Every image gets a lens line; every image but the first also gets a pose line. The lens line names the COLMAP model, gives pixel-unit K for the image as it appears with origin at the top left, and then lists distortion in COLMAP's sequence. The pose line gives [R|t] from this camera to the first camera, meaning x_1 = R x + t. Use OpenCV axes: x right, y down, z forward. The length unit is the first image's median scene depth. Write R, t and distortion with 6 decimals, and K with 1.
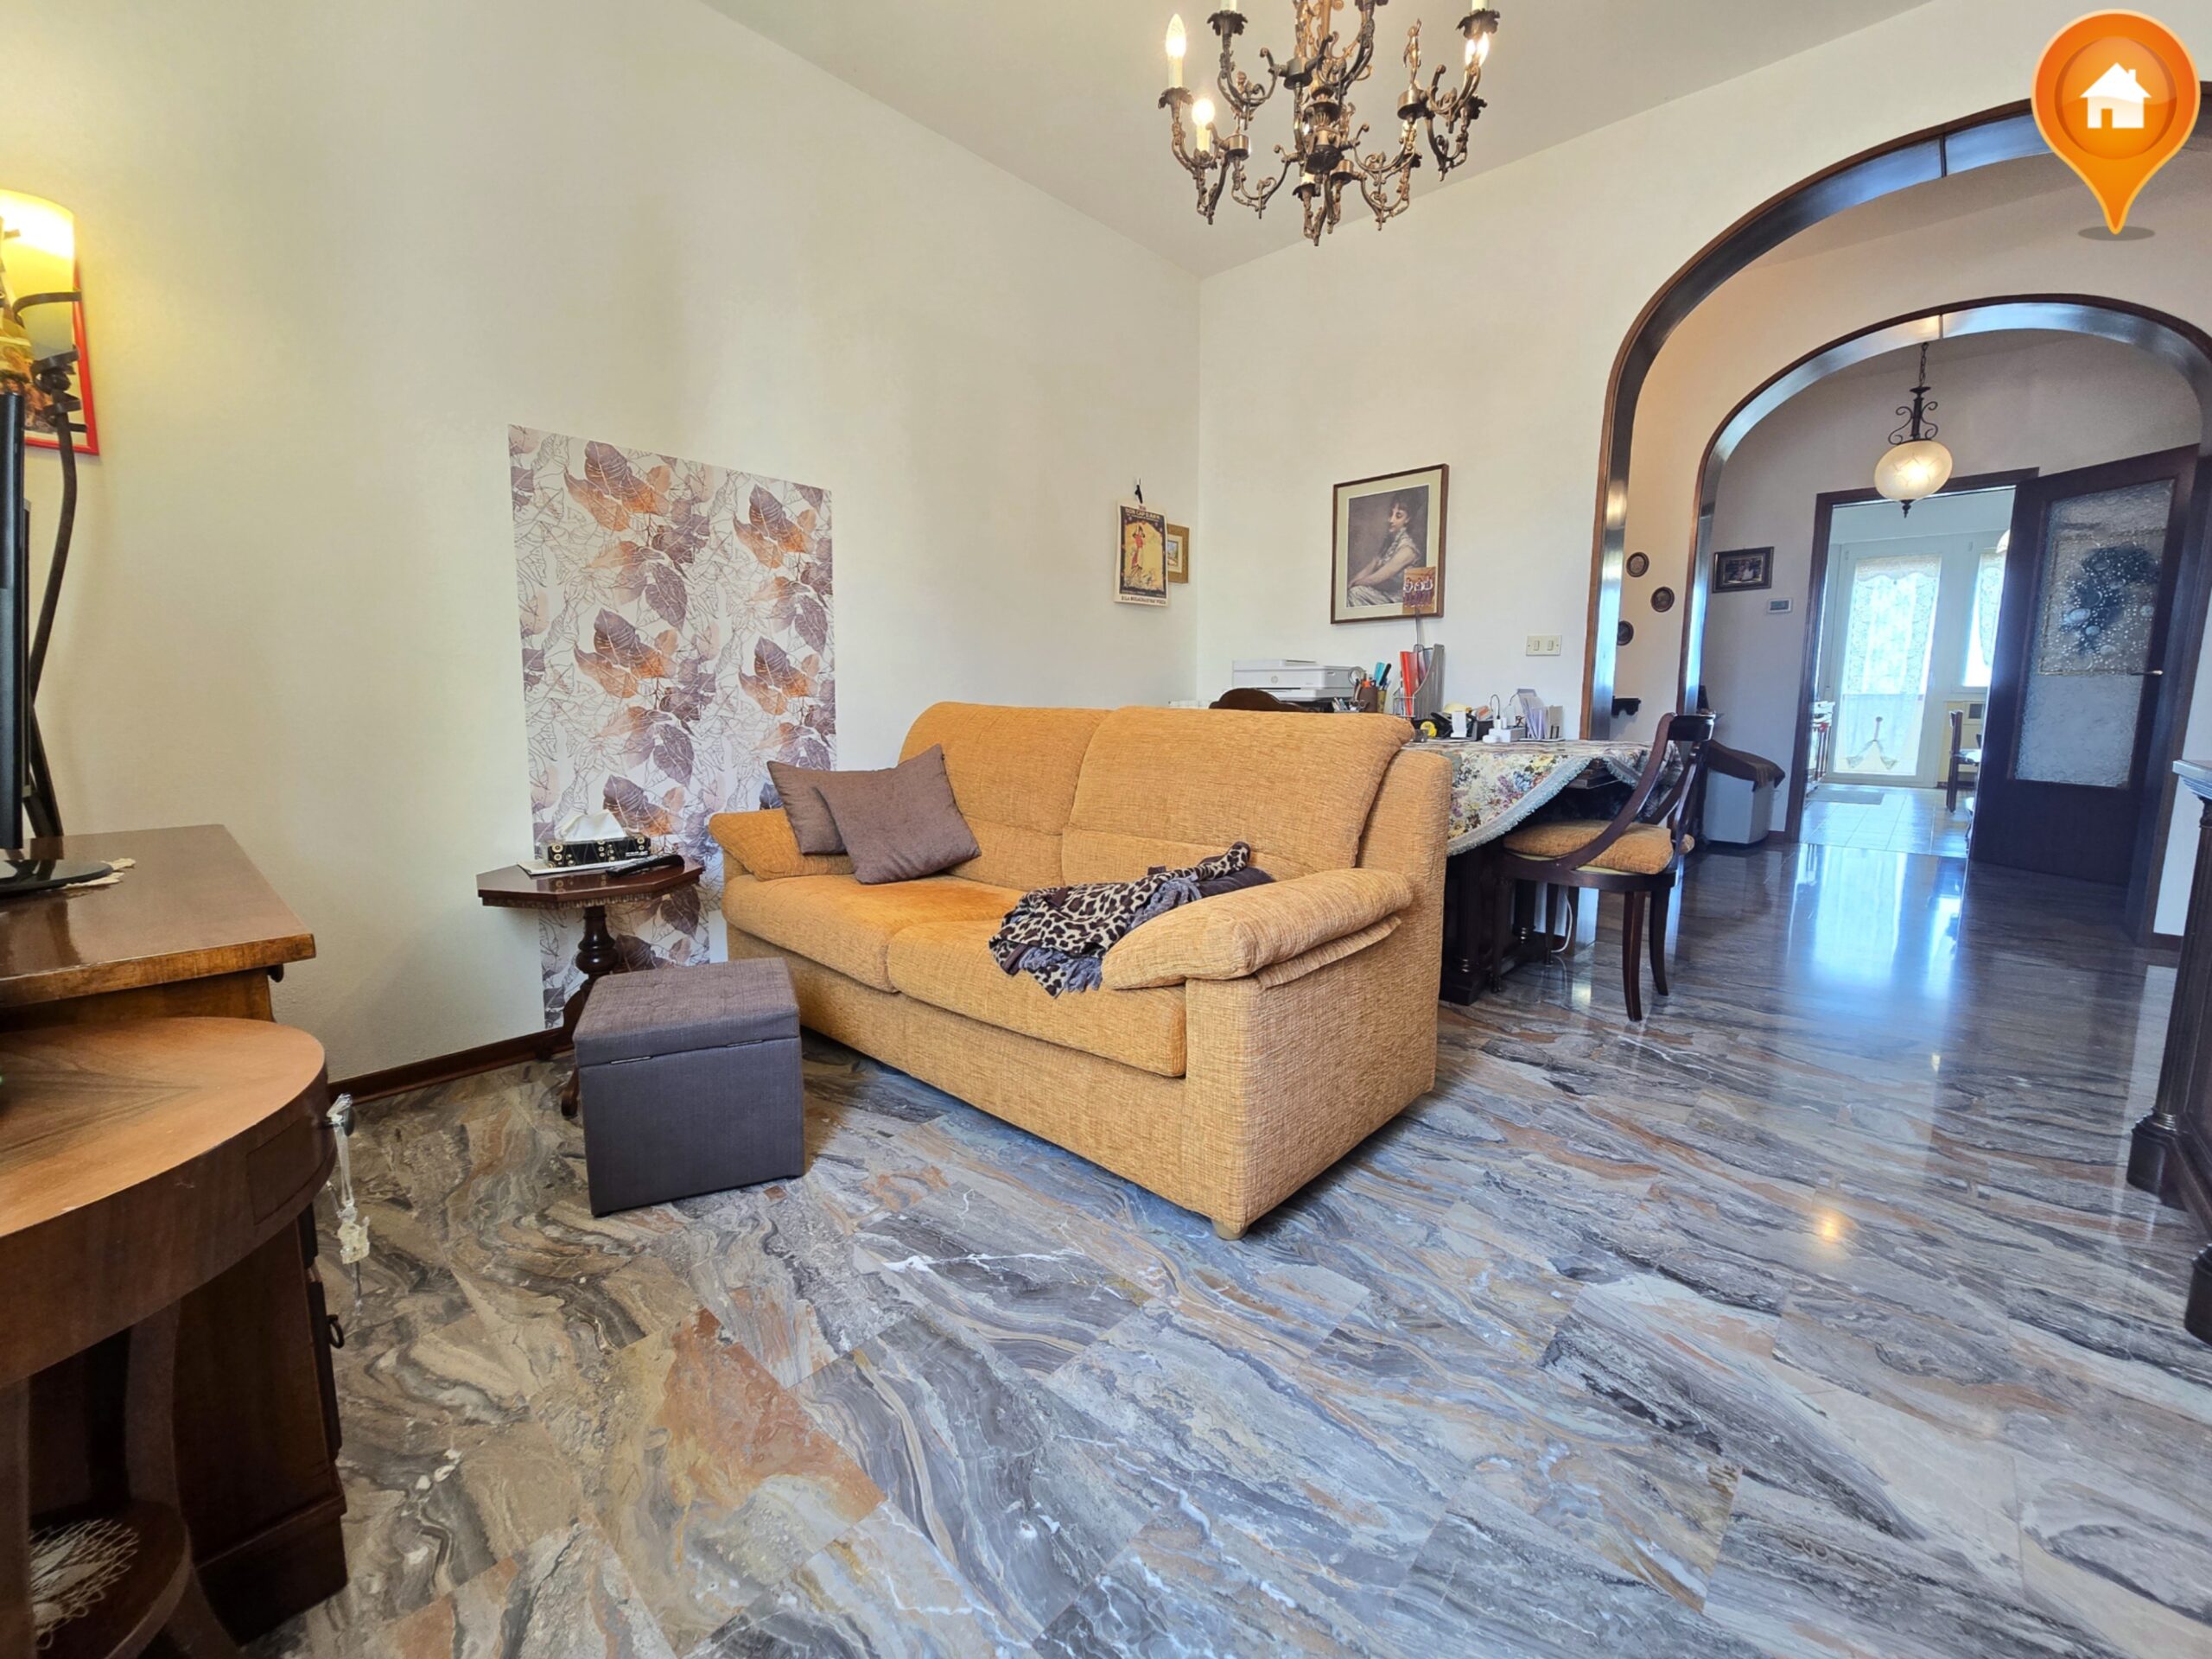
lens RADIAL K [[899.4, 0, 1109.3], [0, 899.4, 822.8], [0, 0, 1]] dist [-0.003353, 0.000165]
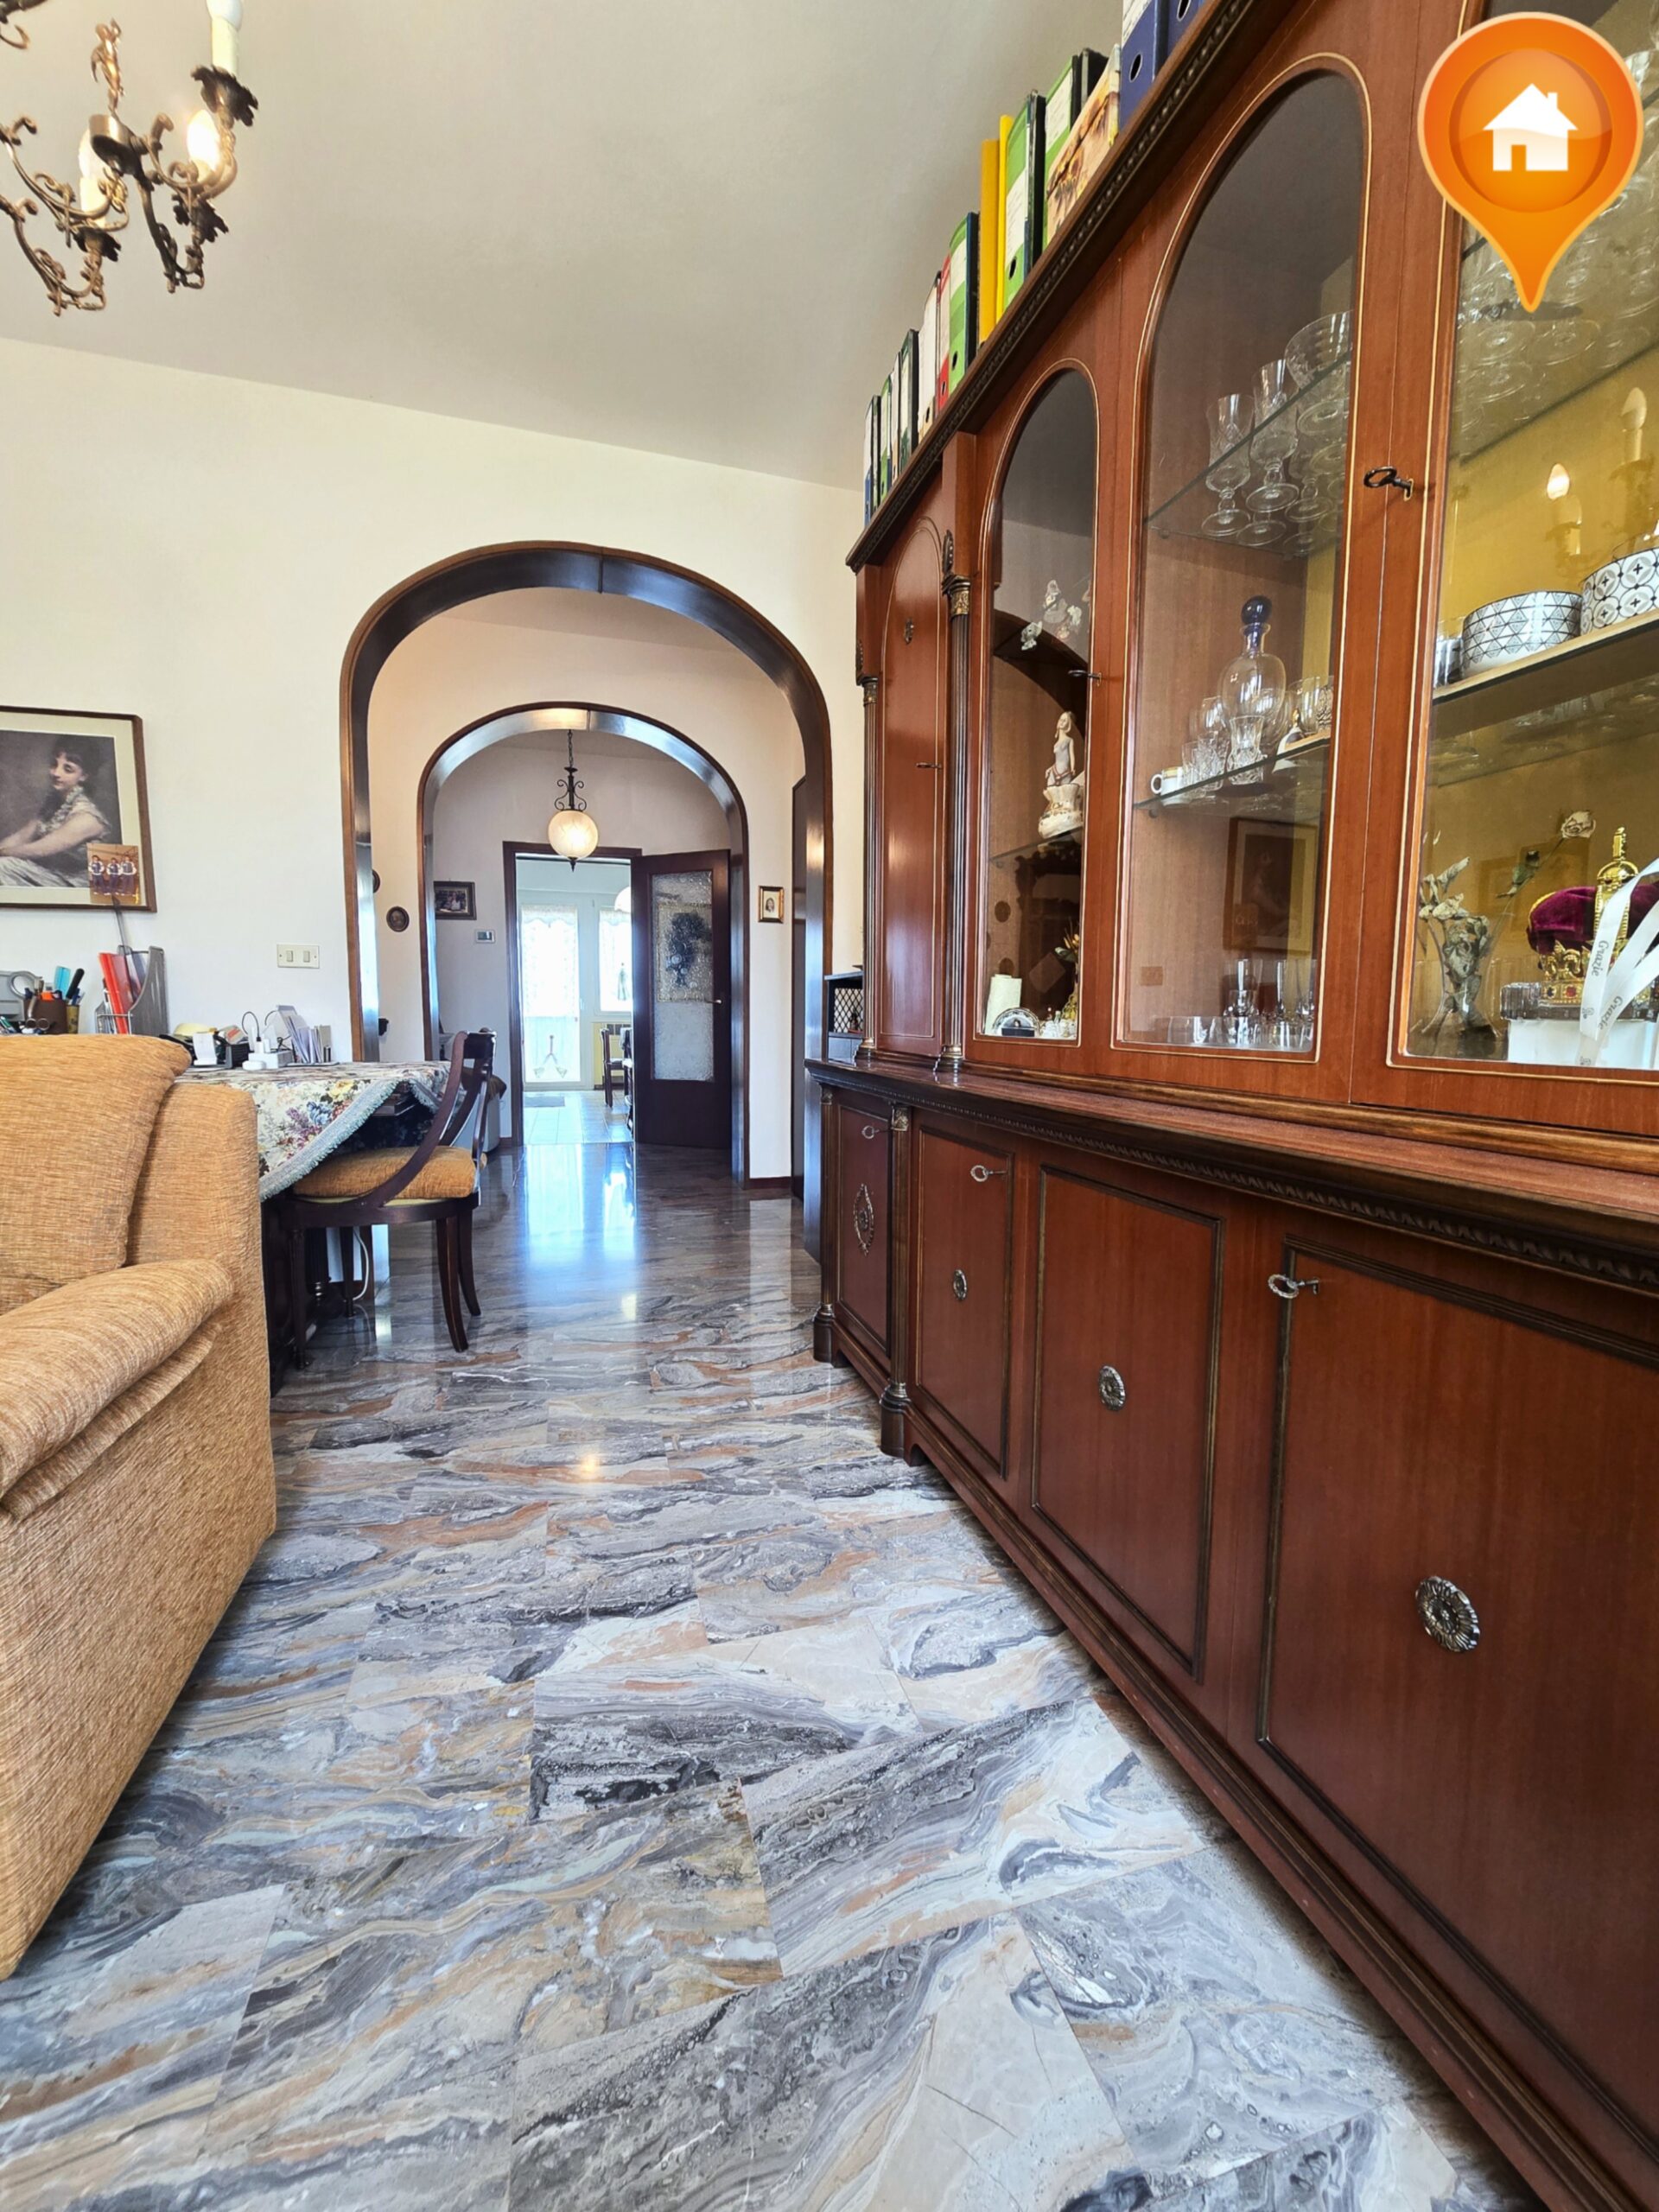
lens RADIAL K [[899.4, 0, 828.0], [0, 899.4, 1106.7], [0, 0, 1]] dist [-0.003353, 0.000165]
pose [[0.507918, -0.080370, 0.857648, -0.023889], [0.116962, 0.992852, 0.023772, -0.020589], [-0.853428, 0.088238, 0.513688, 0.200042]]
